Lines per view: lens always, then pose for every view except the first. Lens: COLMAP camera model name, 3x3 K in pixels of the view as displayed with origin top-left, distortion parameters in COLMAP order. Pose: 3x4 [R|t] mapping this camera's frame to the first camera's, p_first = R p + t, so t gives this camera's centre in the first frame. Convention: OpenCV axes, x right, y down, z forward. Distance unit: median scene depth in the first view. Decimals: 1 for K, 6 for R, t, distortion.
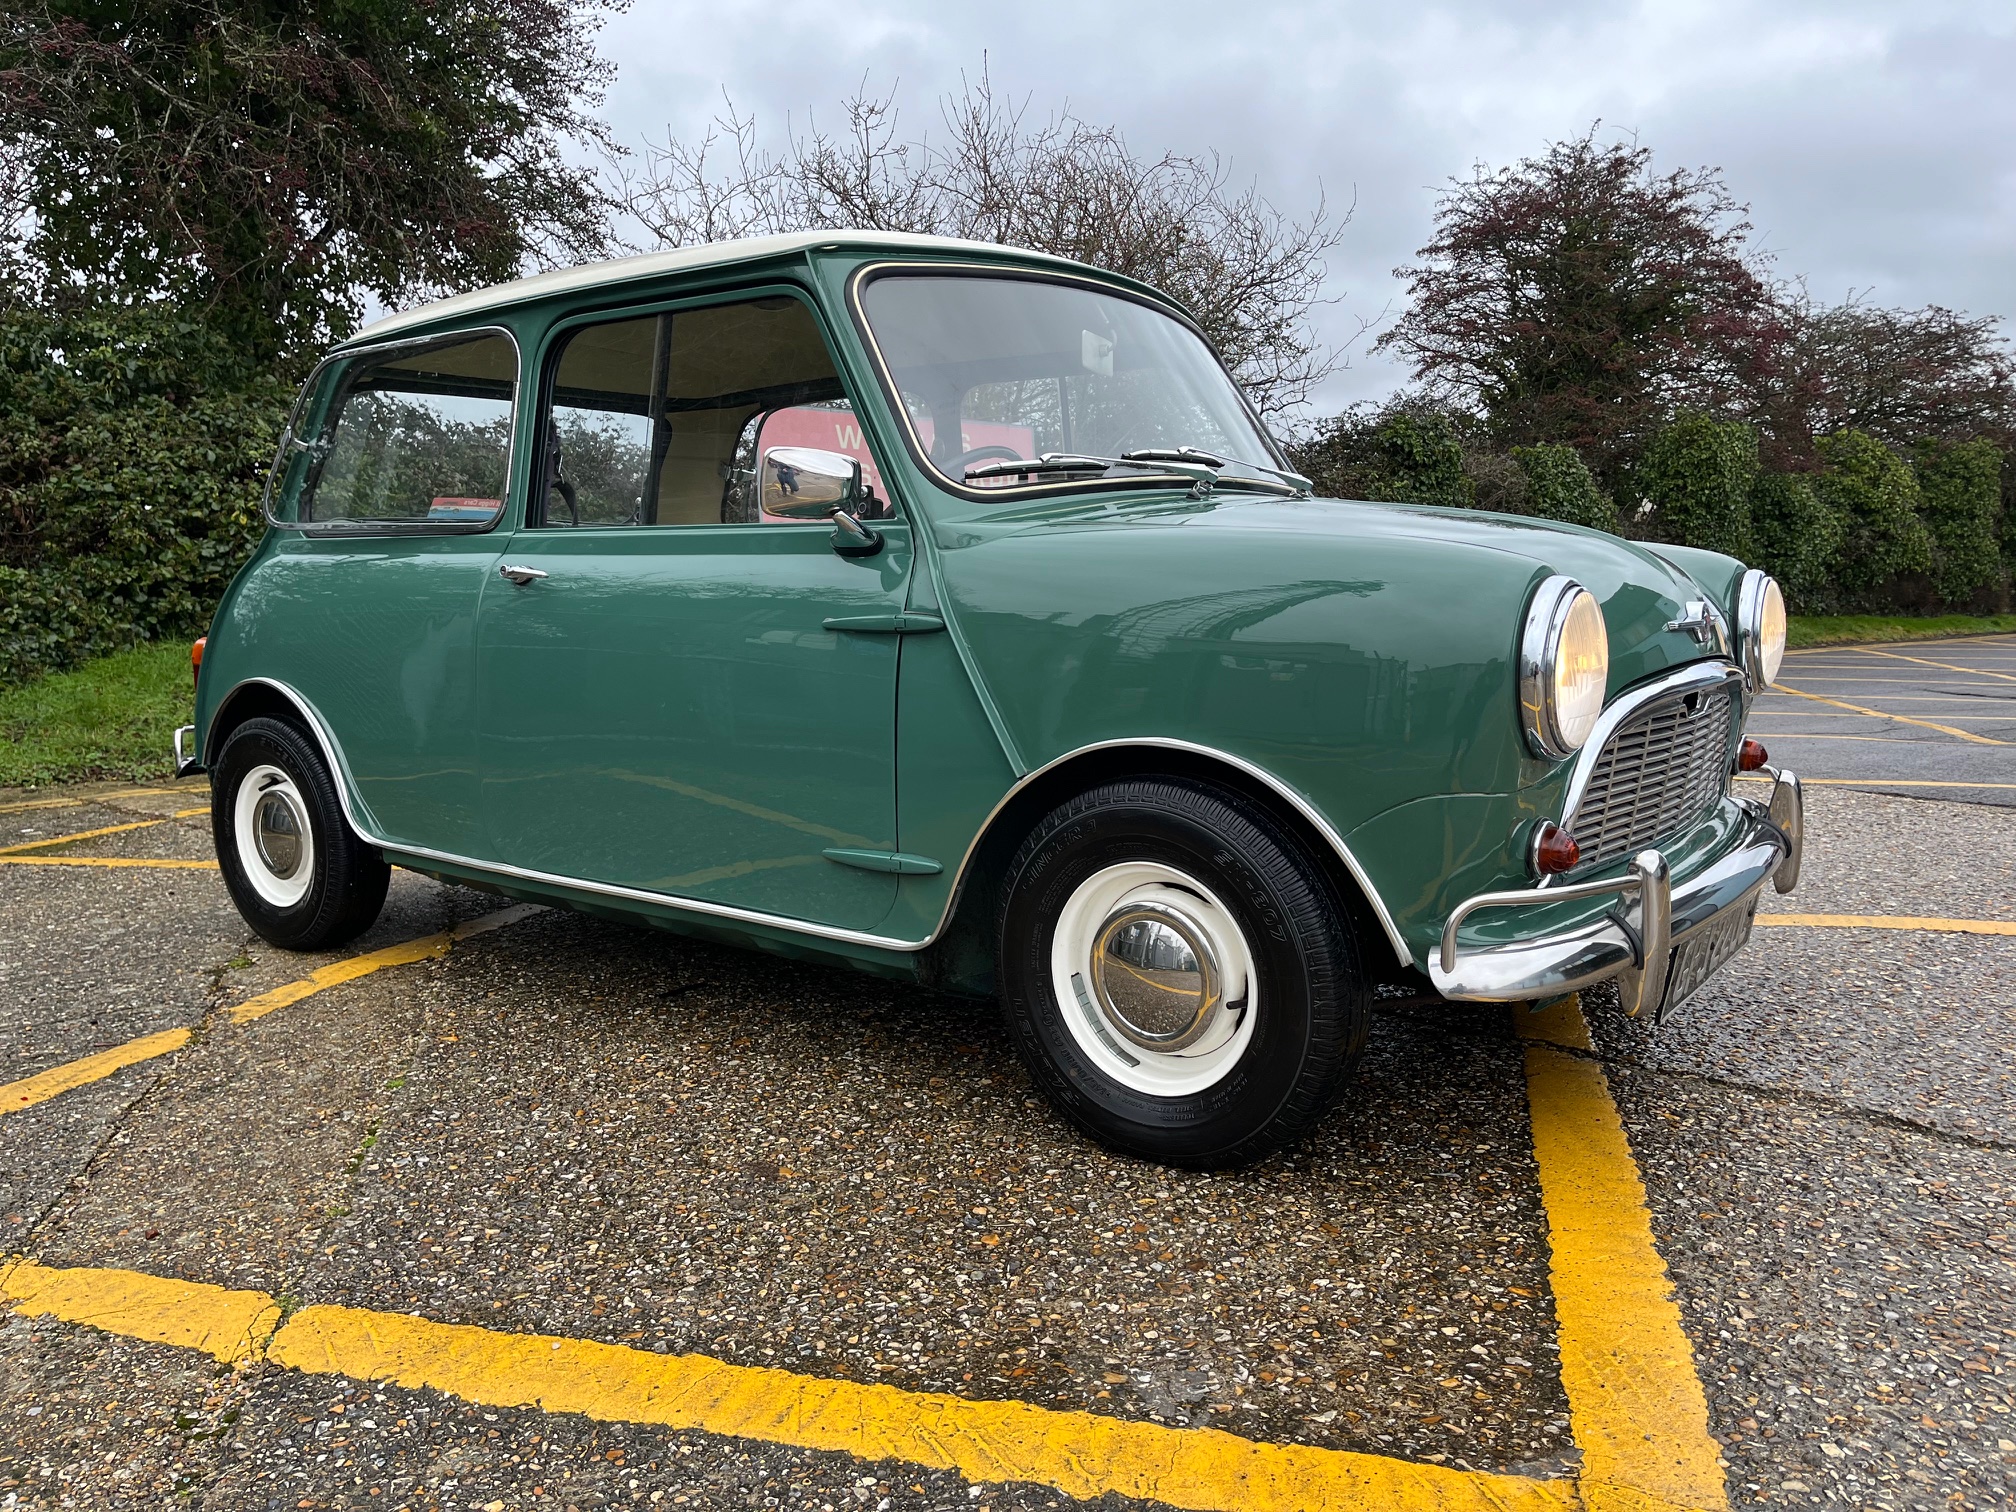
lens RADIAL K [[1557.5, 0, 1006.8], [0, 1557.5, 753.7], [0, 0, 1]] dist [0.073969, -0.104644]
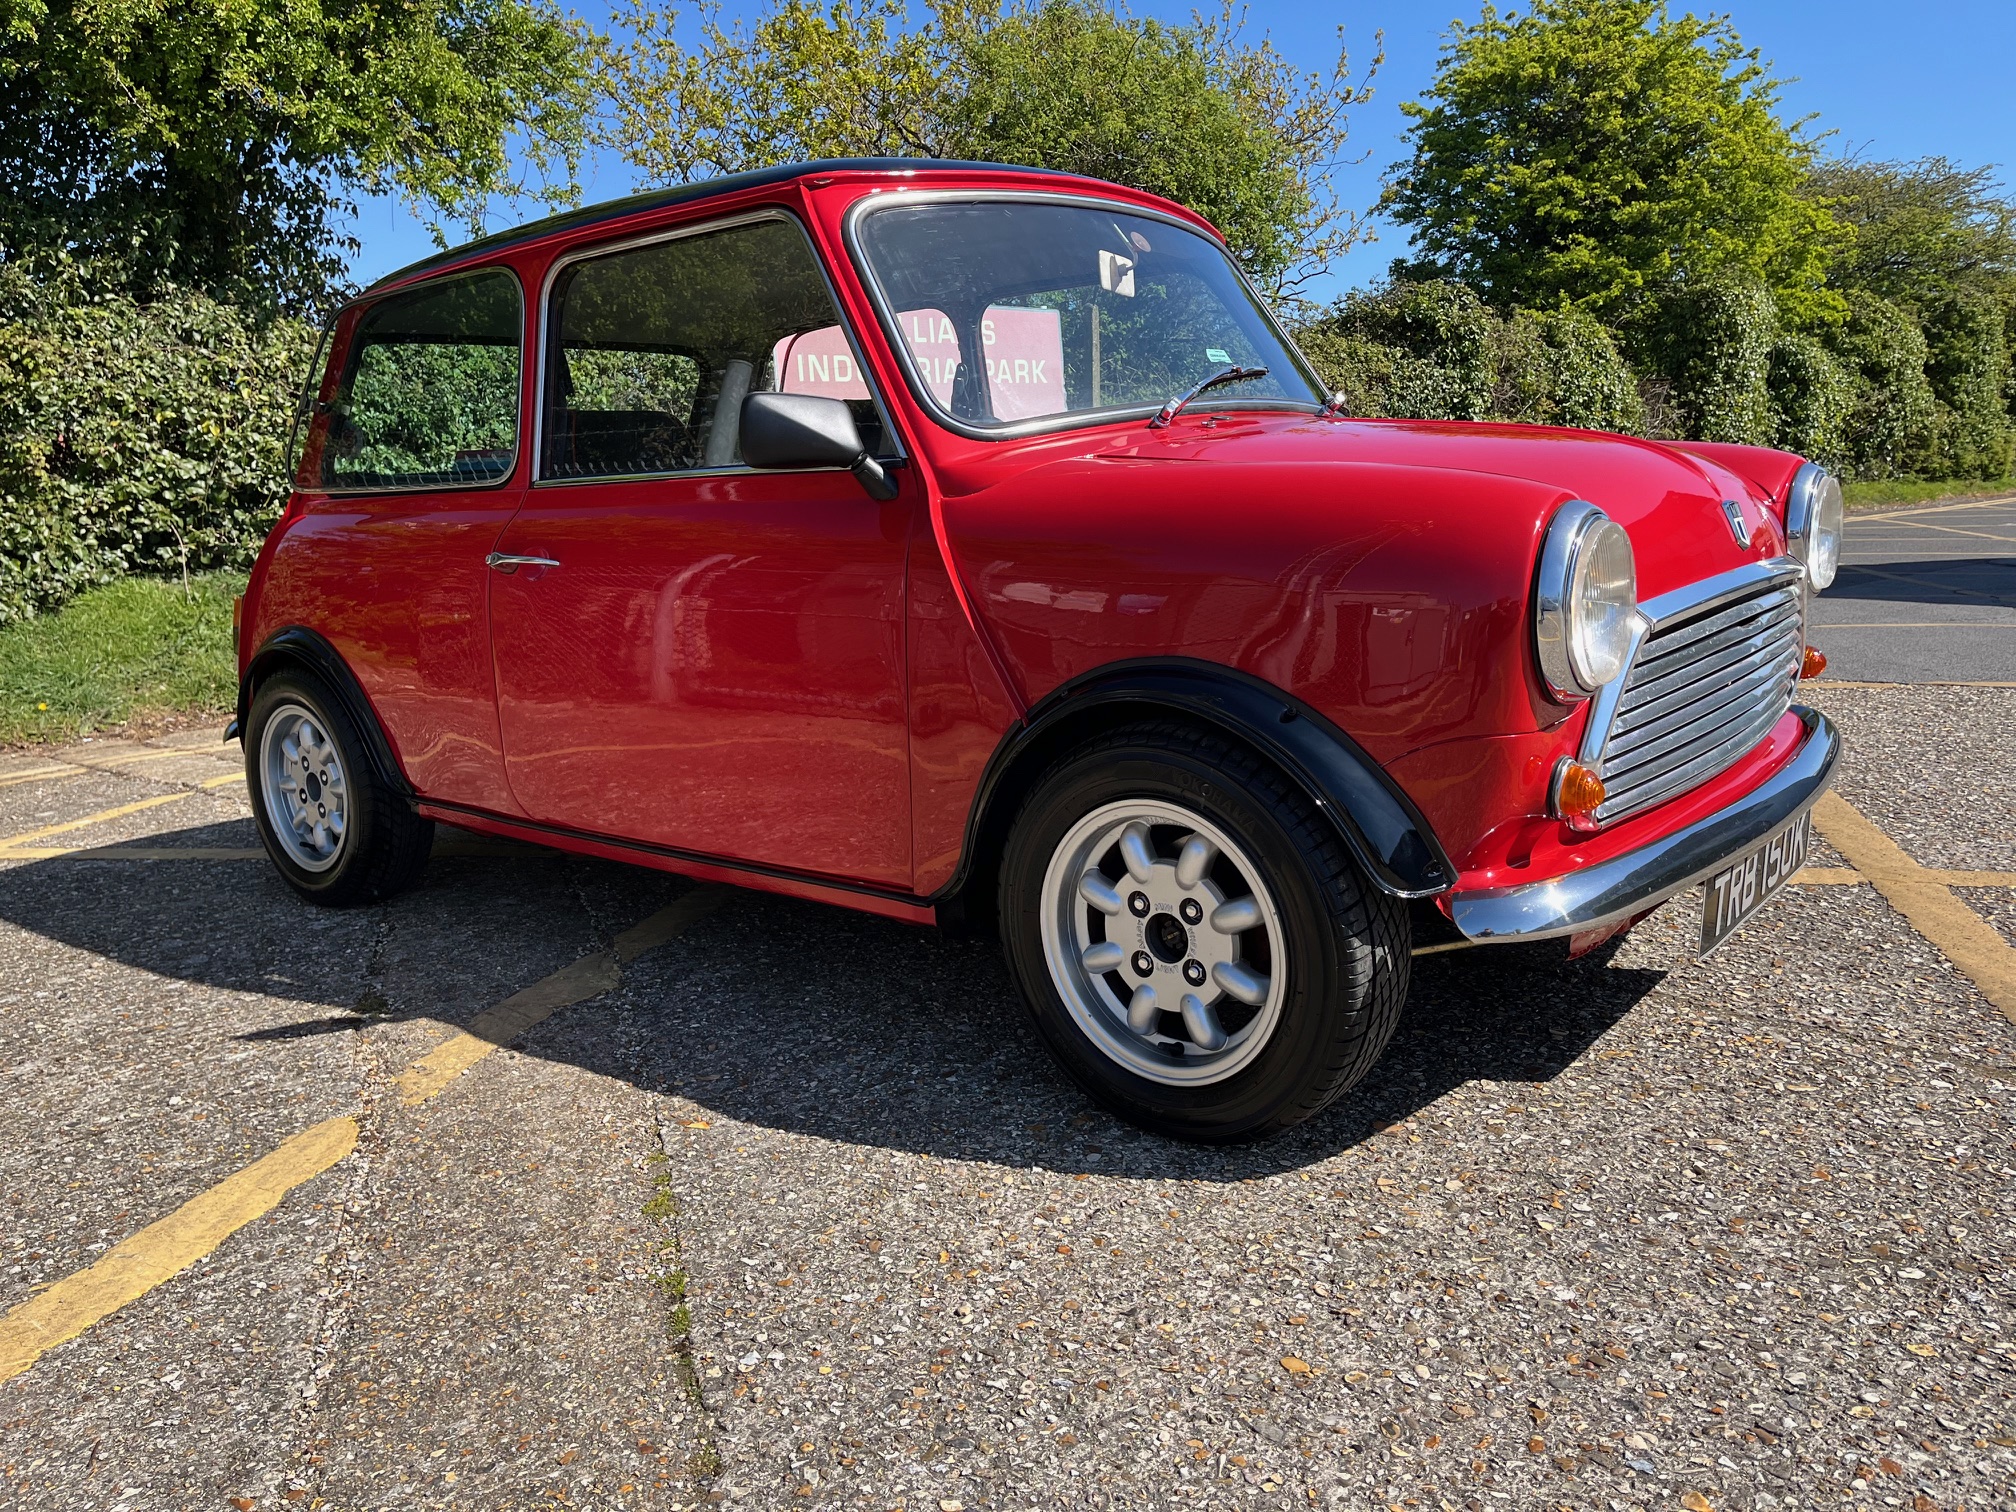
lens RADIAL K [[1557.5, 0, 1009.5], [0, 1557.5, 769.6], [0, 0, 1]] dist [0.073969, -0.104644]
pose [[0.998972, -0.036294, 0.027148, -0.208268], [0.034046, 0.996284, 0.079120, -0.049845], [-0.029918, -0.078114, 0.996495, 0.223711]]
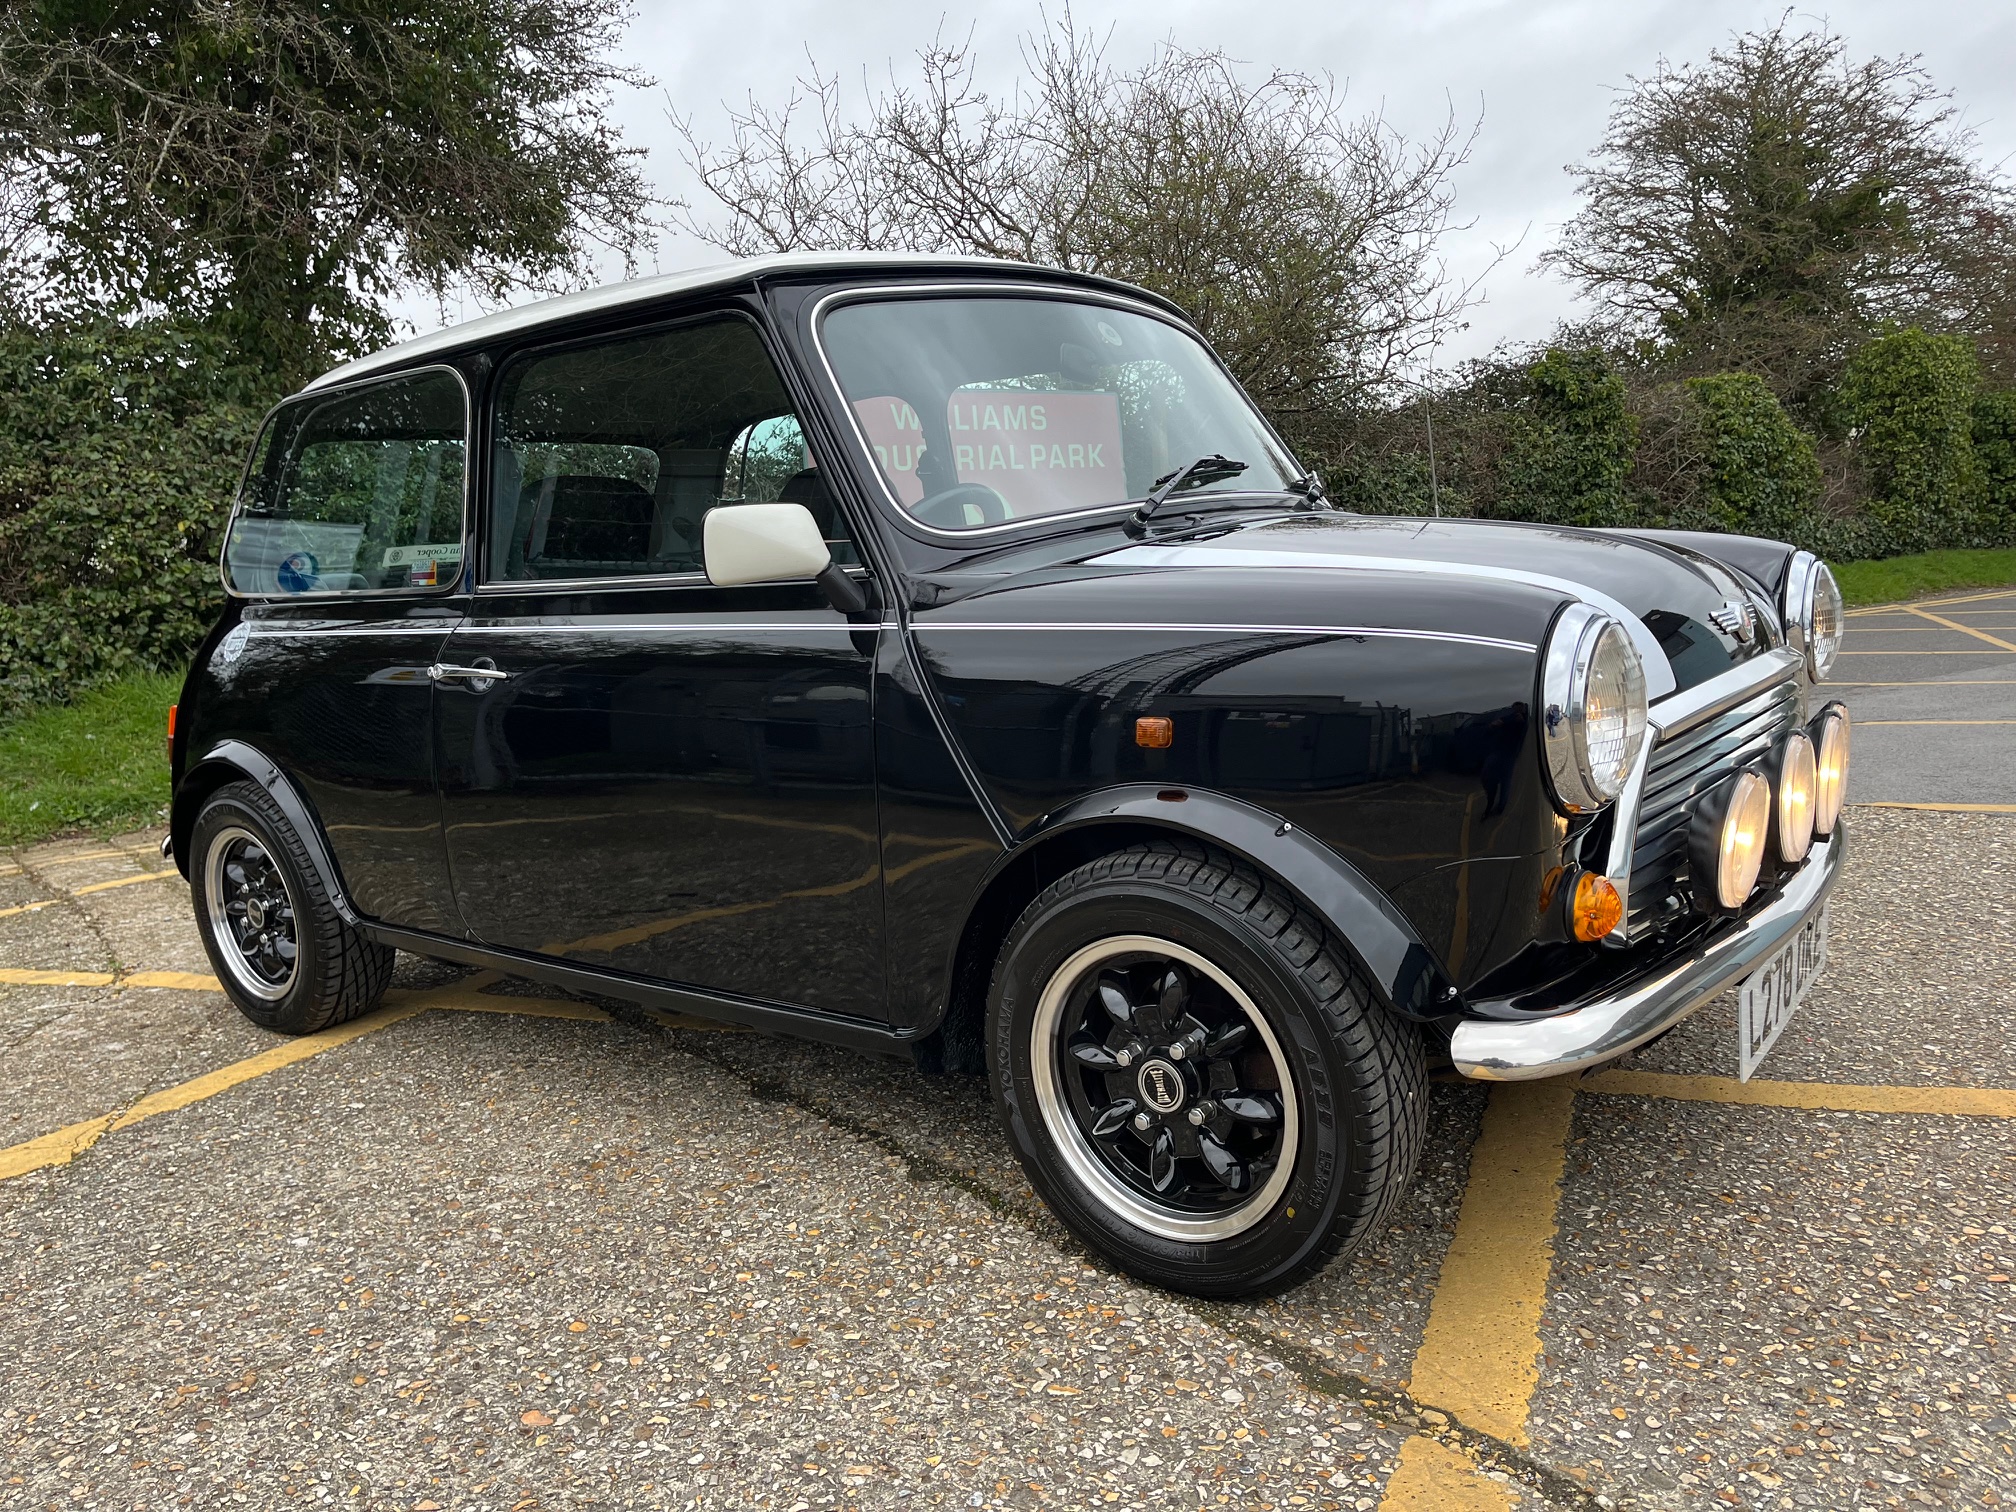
lens RADIAL K [[1557.5, 0, 1013.5], [0, 1557.5, 761.2], [0, 0, 1]] dist [0.073969, -0.104644]
pose [[0.992860, -0.031685, -0.114997, 0.233150], [0.034951, 0.999038, 0.026491, -0.084607], [0.114047, -0.030322, 0.993013, 0.350676]]
